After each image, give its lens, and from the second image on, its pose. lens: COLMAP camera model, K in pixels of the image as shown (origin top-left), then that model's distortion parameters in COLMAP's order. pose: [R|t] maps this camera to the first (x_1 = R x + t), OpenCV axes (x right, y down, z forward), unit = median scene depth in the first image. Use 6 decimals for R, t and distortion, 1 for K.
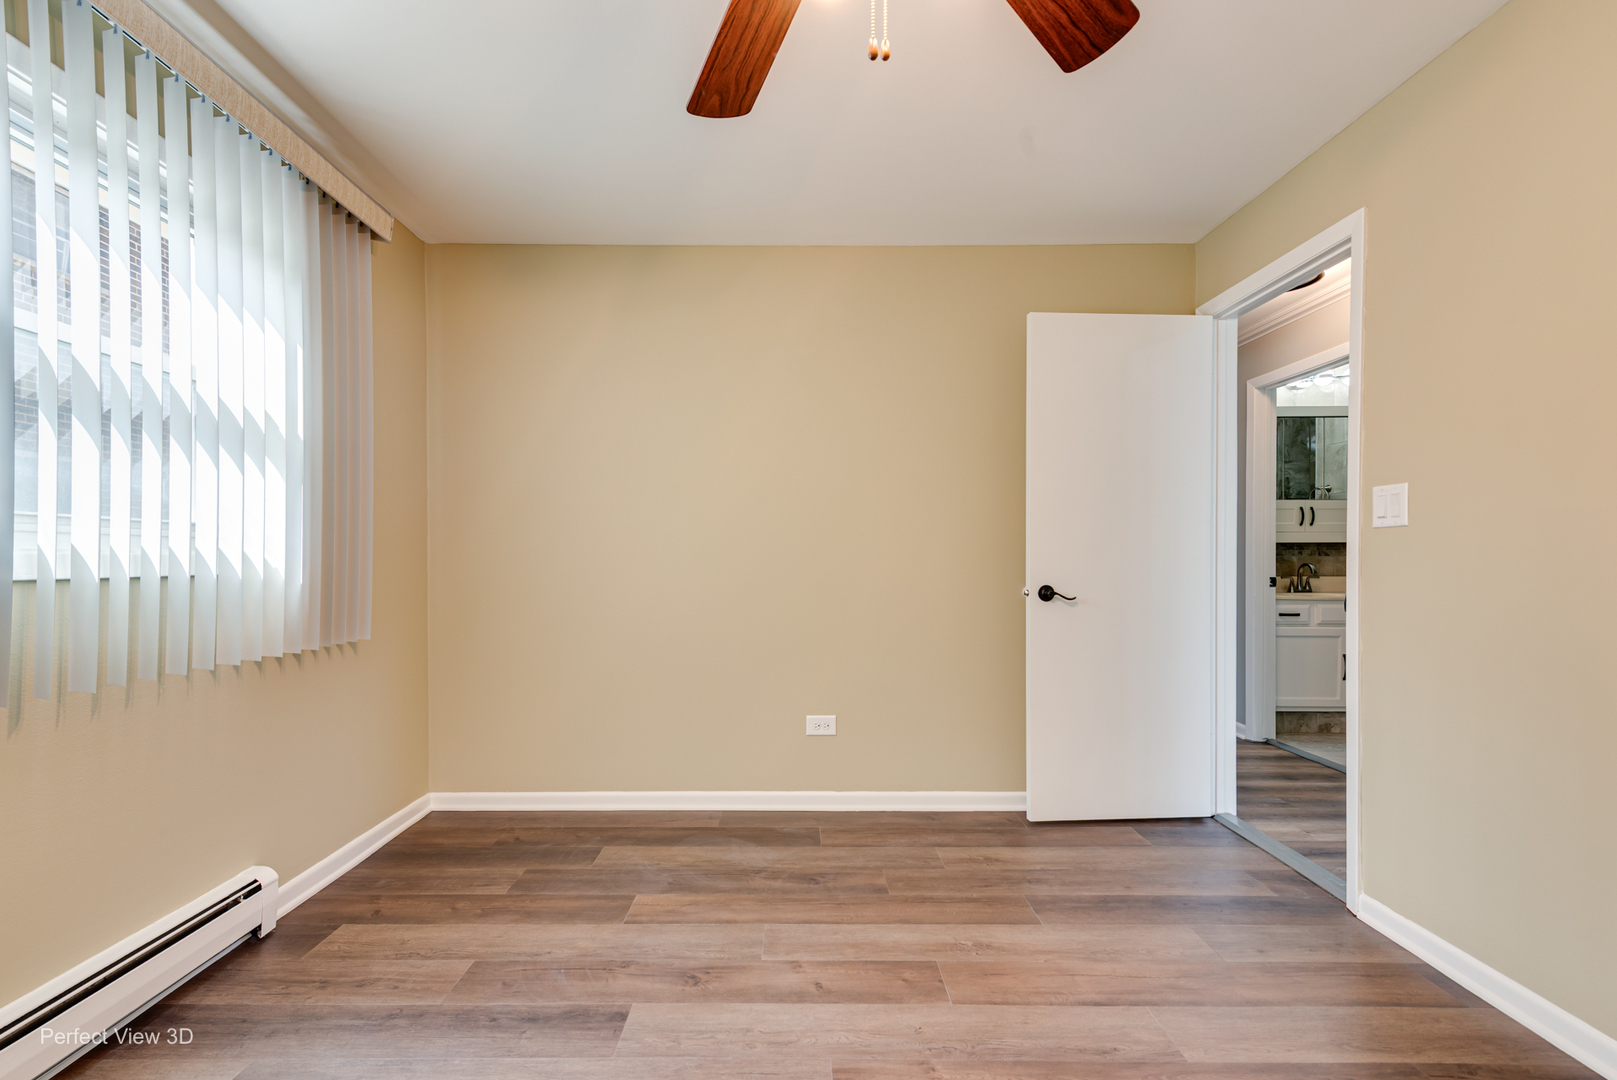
lens RADIAL K [[811.8, 0, 779.7], [0, 811.8, 547.1], [0, 0, 1]] dist [0.014474, -0.000228]
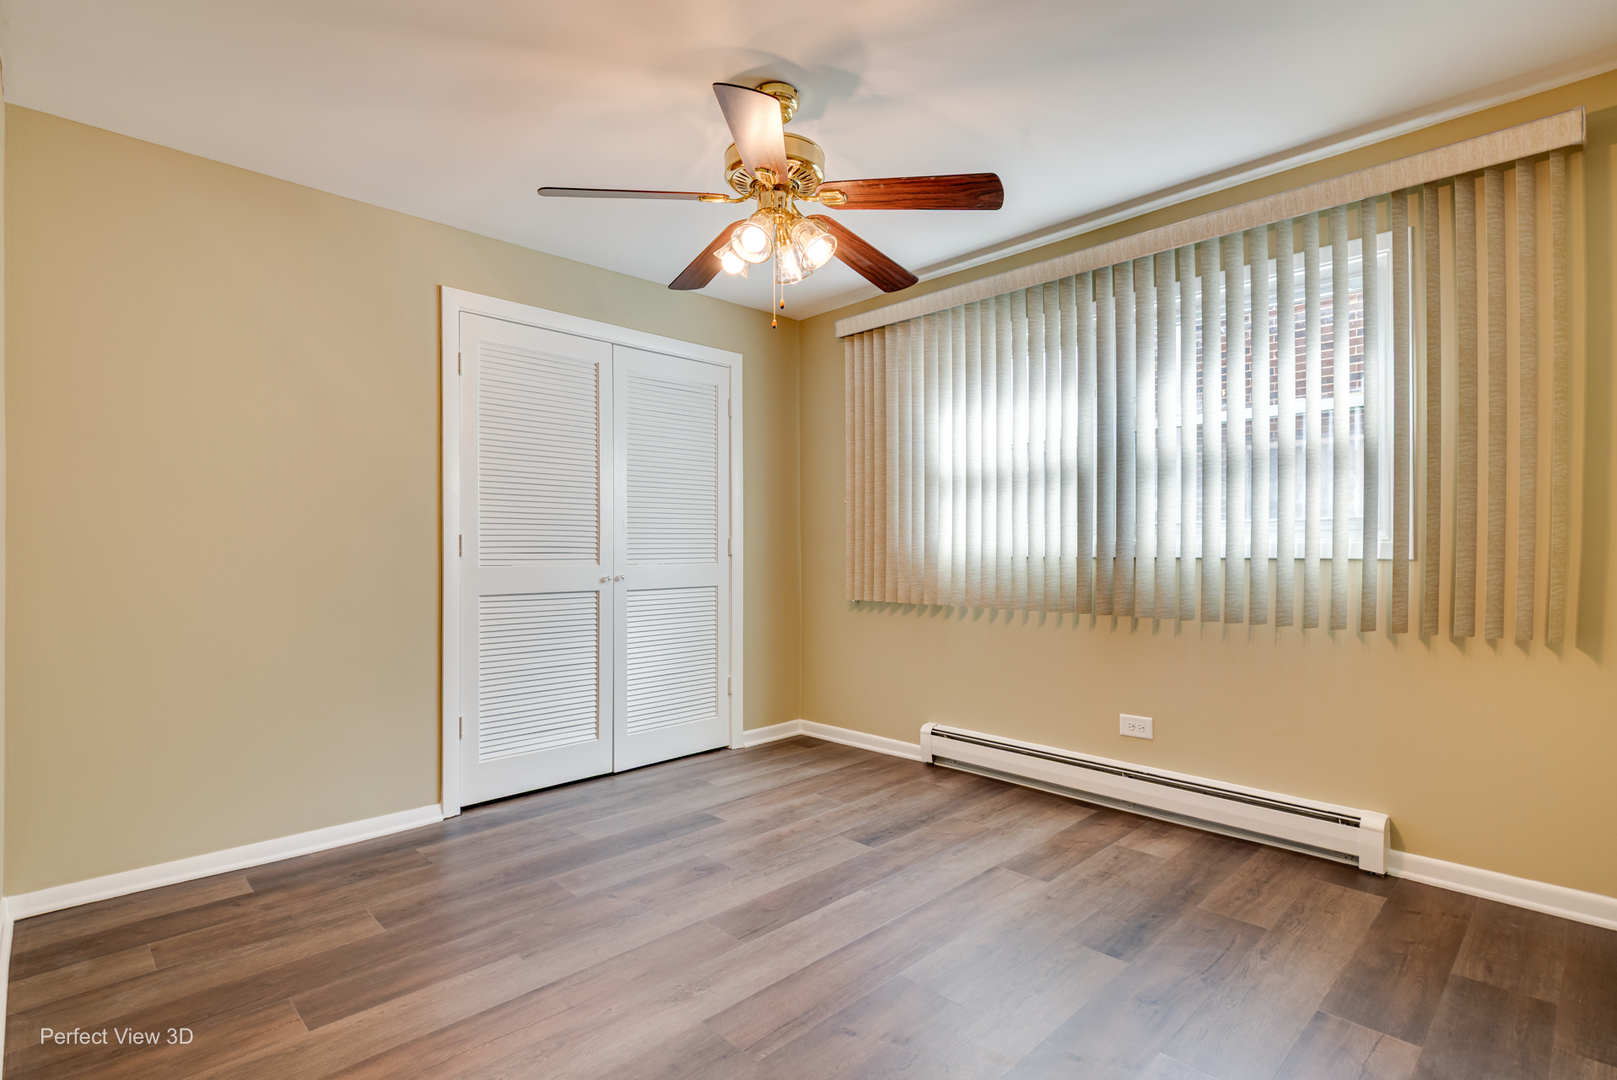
lens RADIAL K [[767.5, 0, 808.5], [0, 767.5, 540.0], [0, 0, 1]] dist [0.012777, 0.000048]
pose [[-0.717234, -0.000816, -0.696831, 0.739992], [0.012738, 0.999817, -0.014281, 0.002010], [0.696716, -0.019119, -0.717093, 1.267295]]
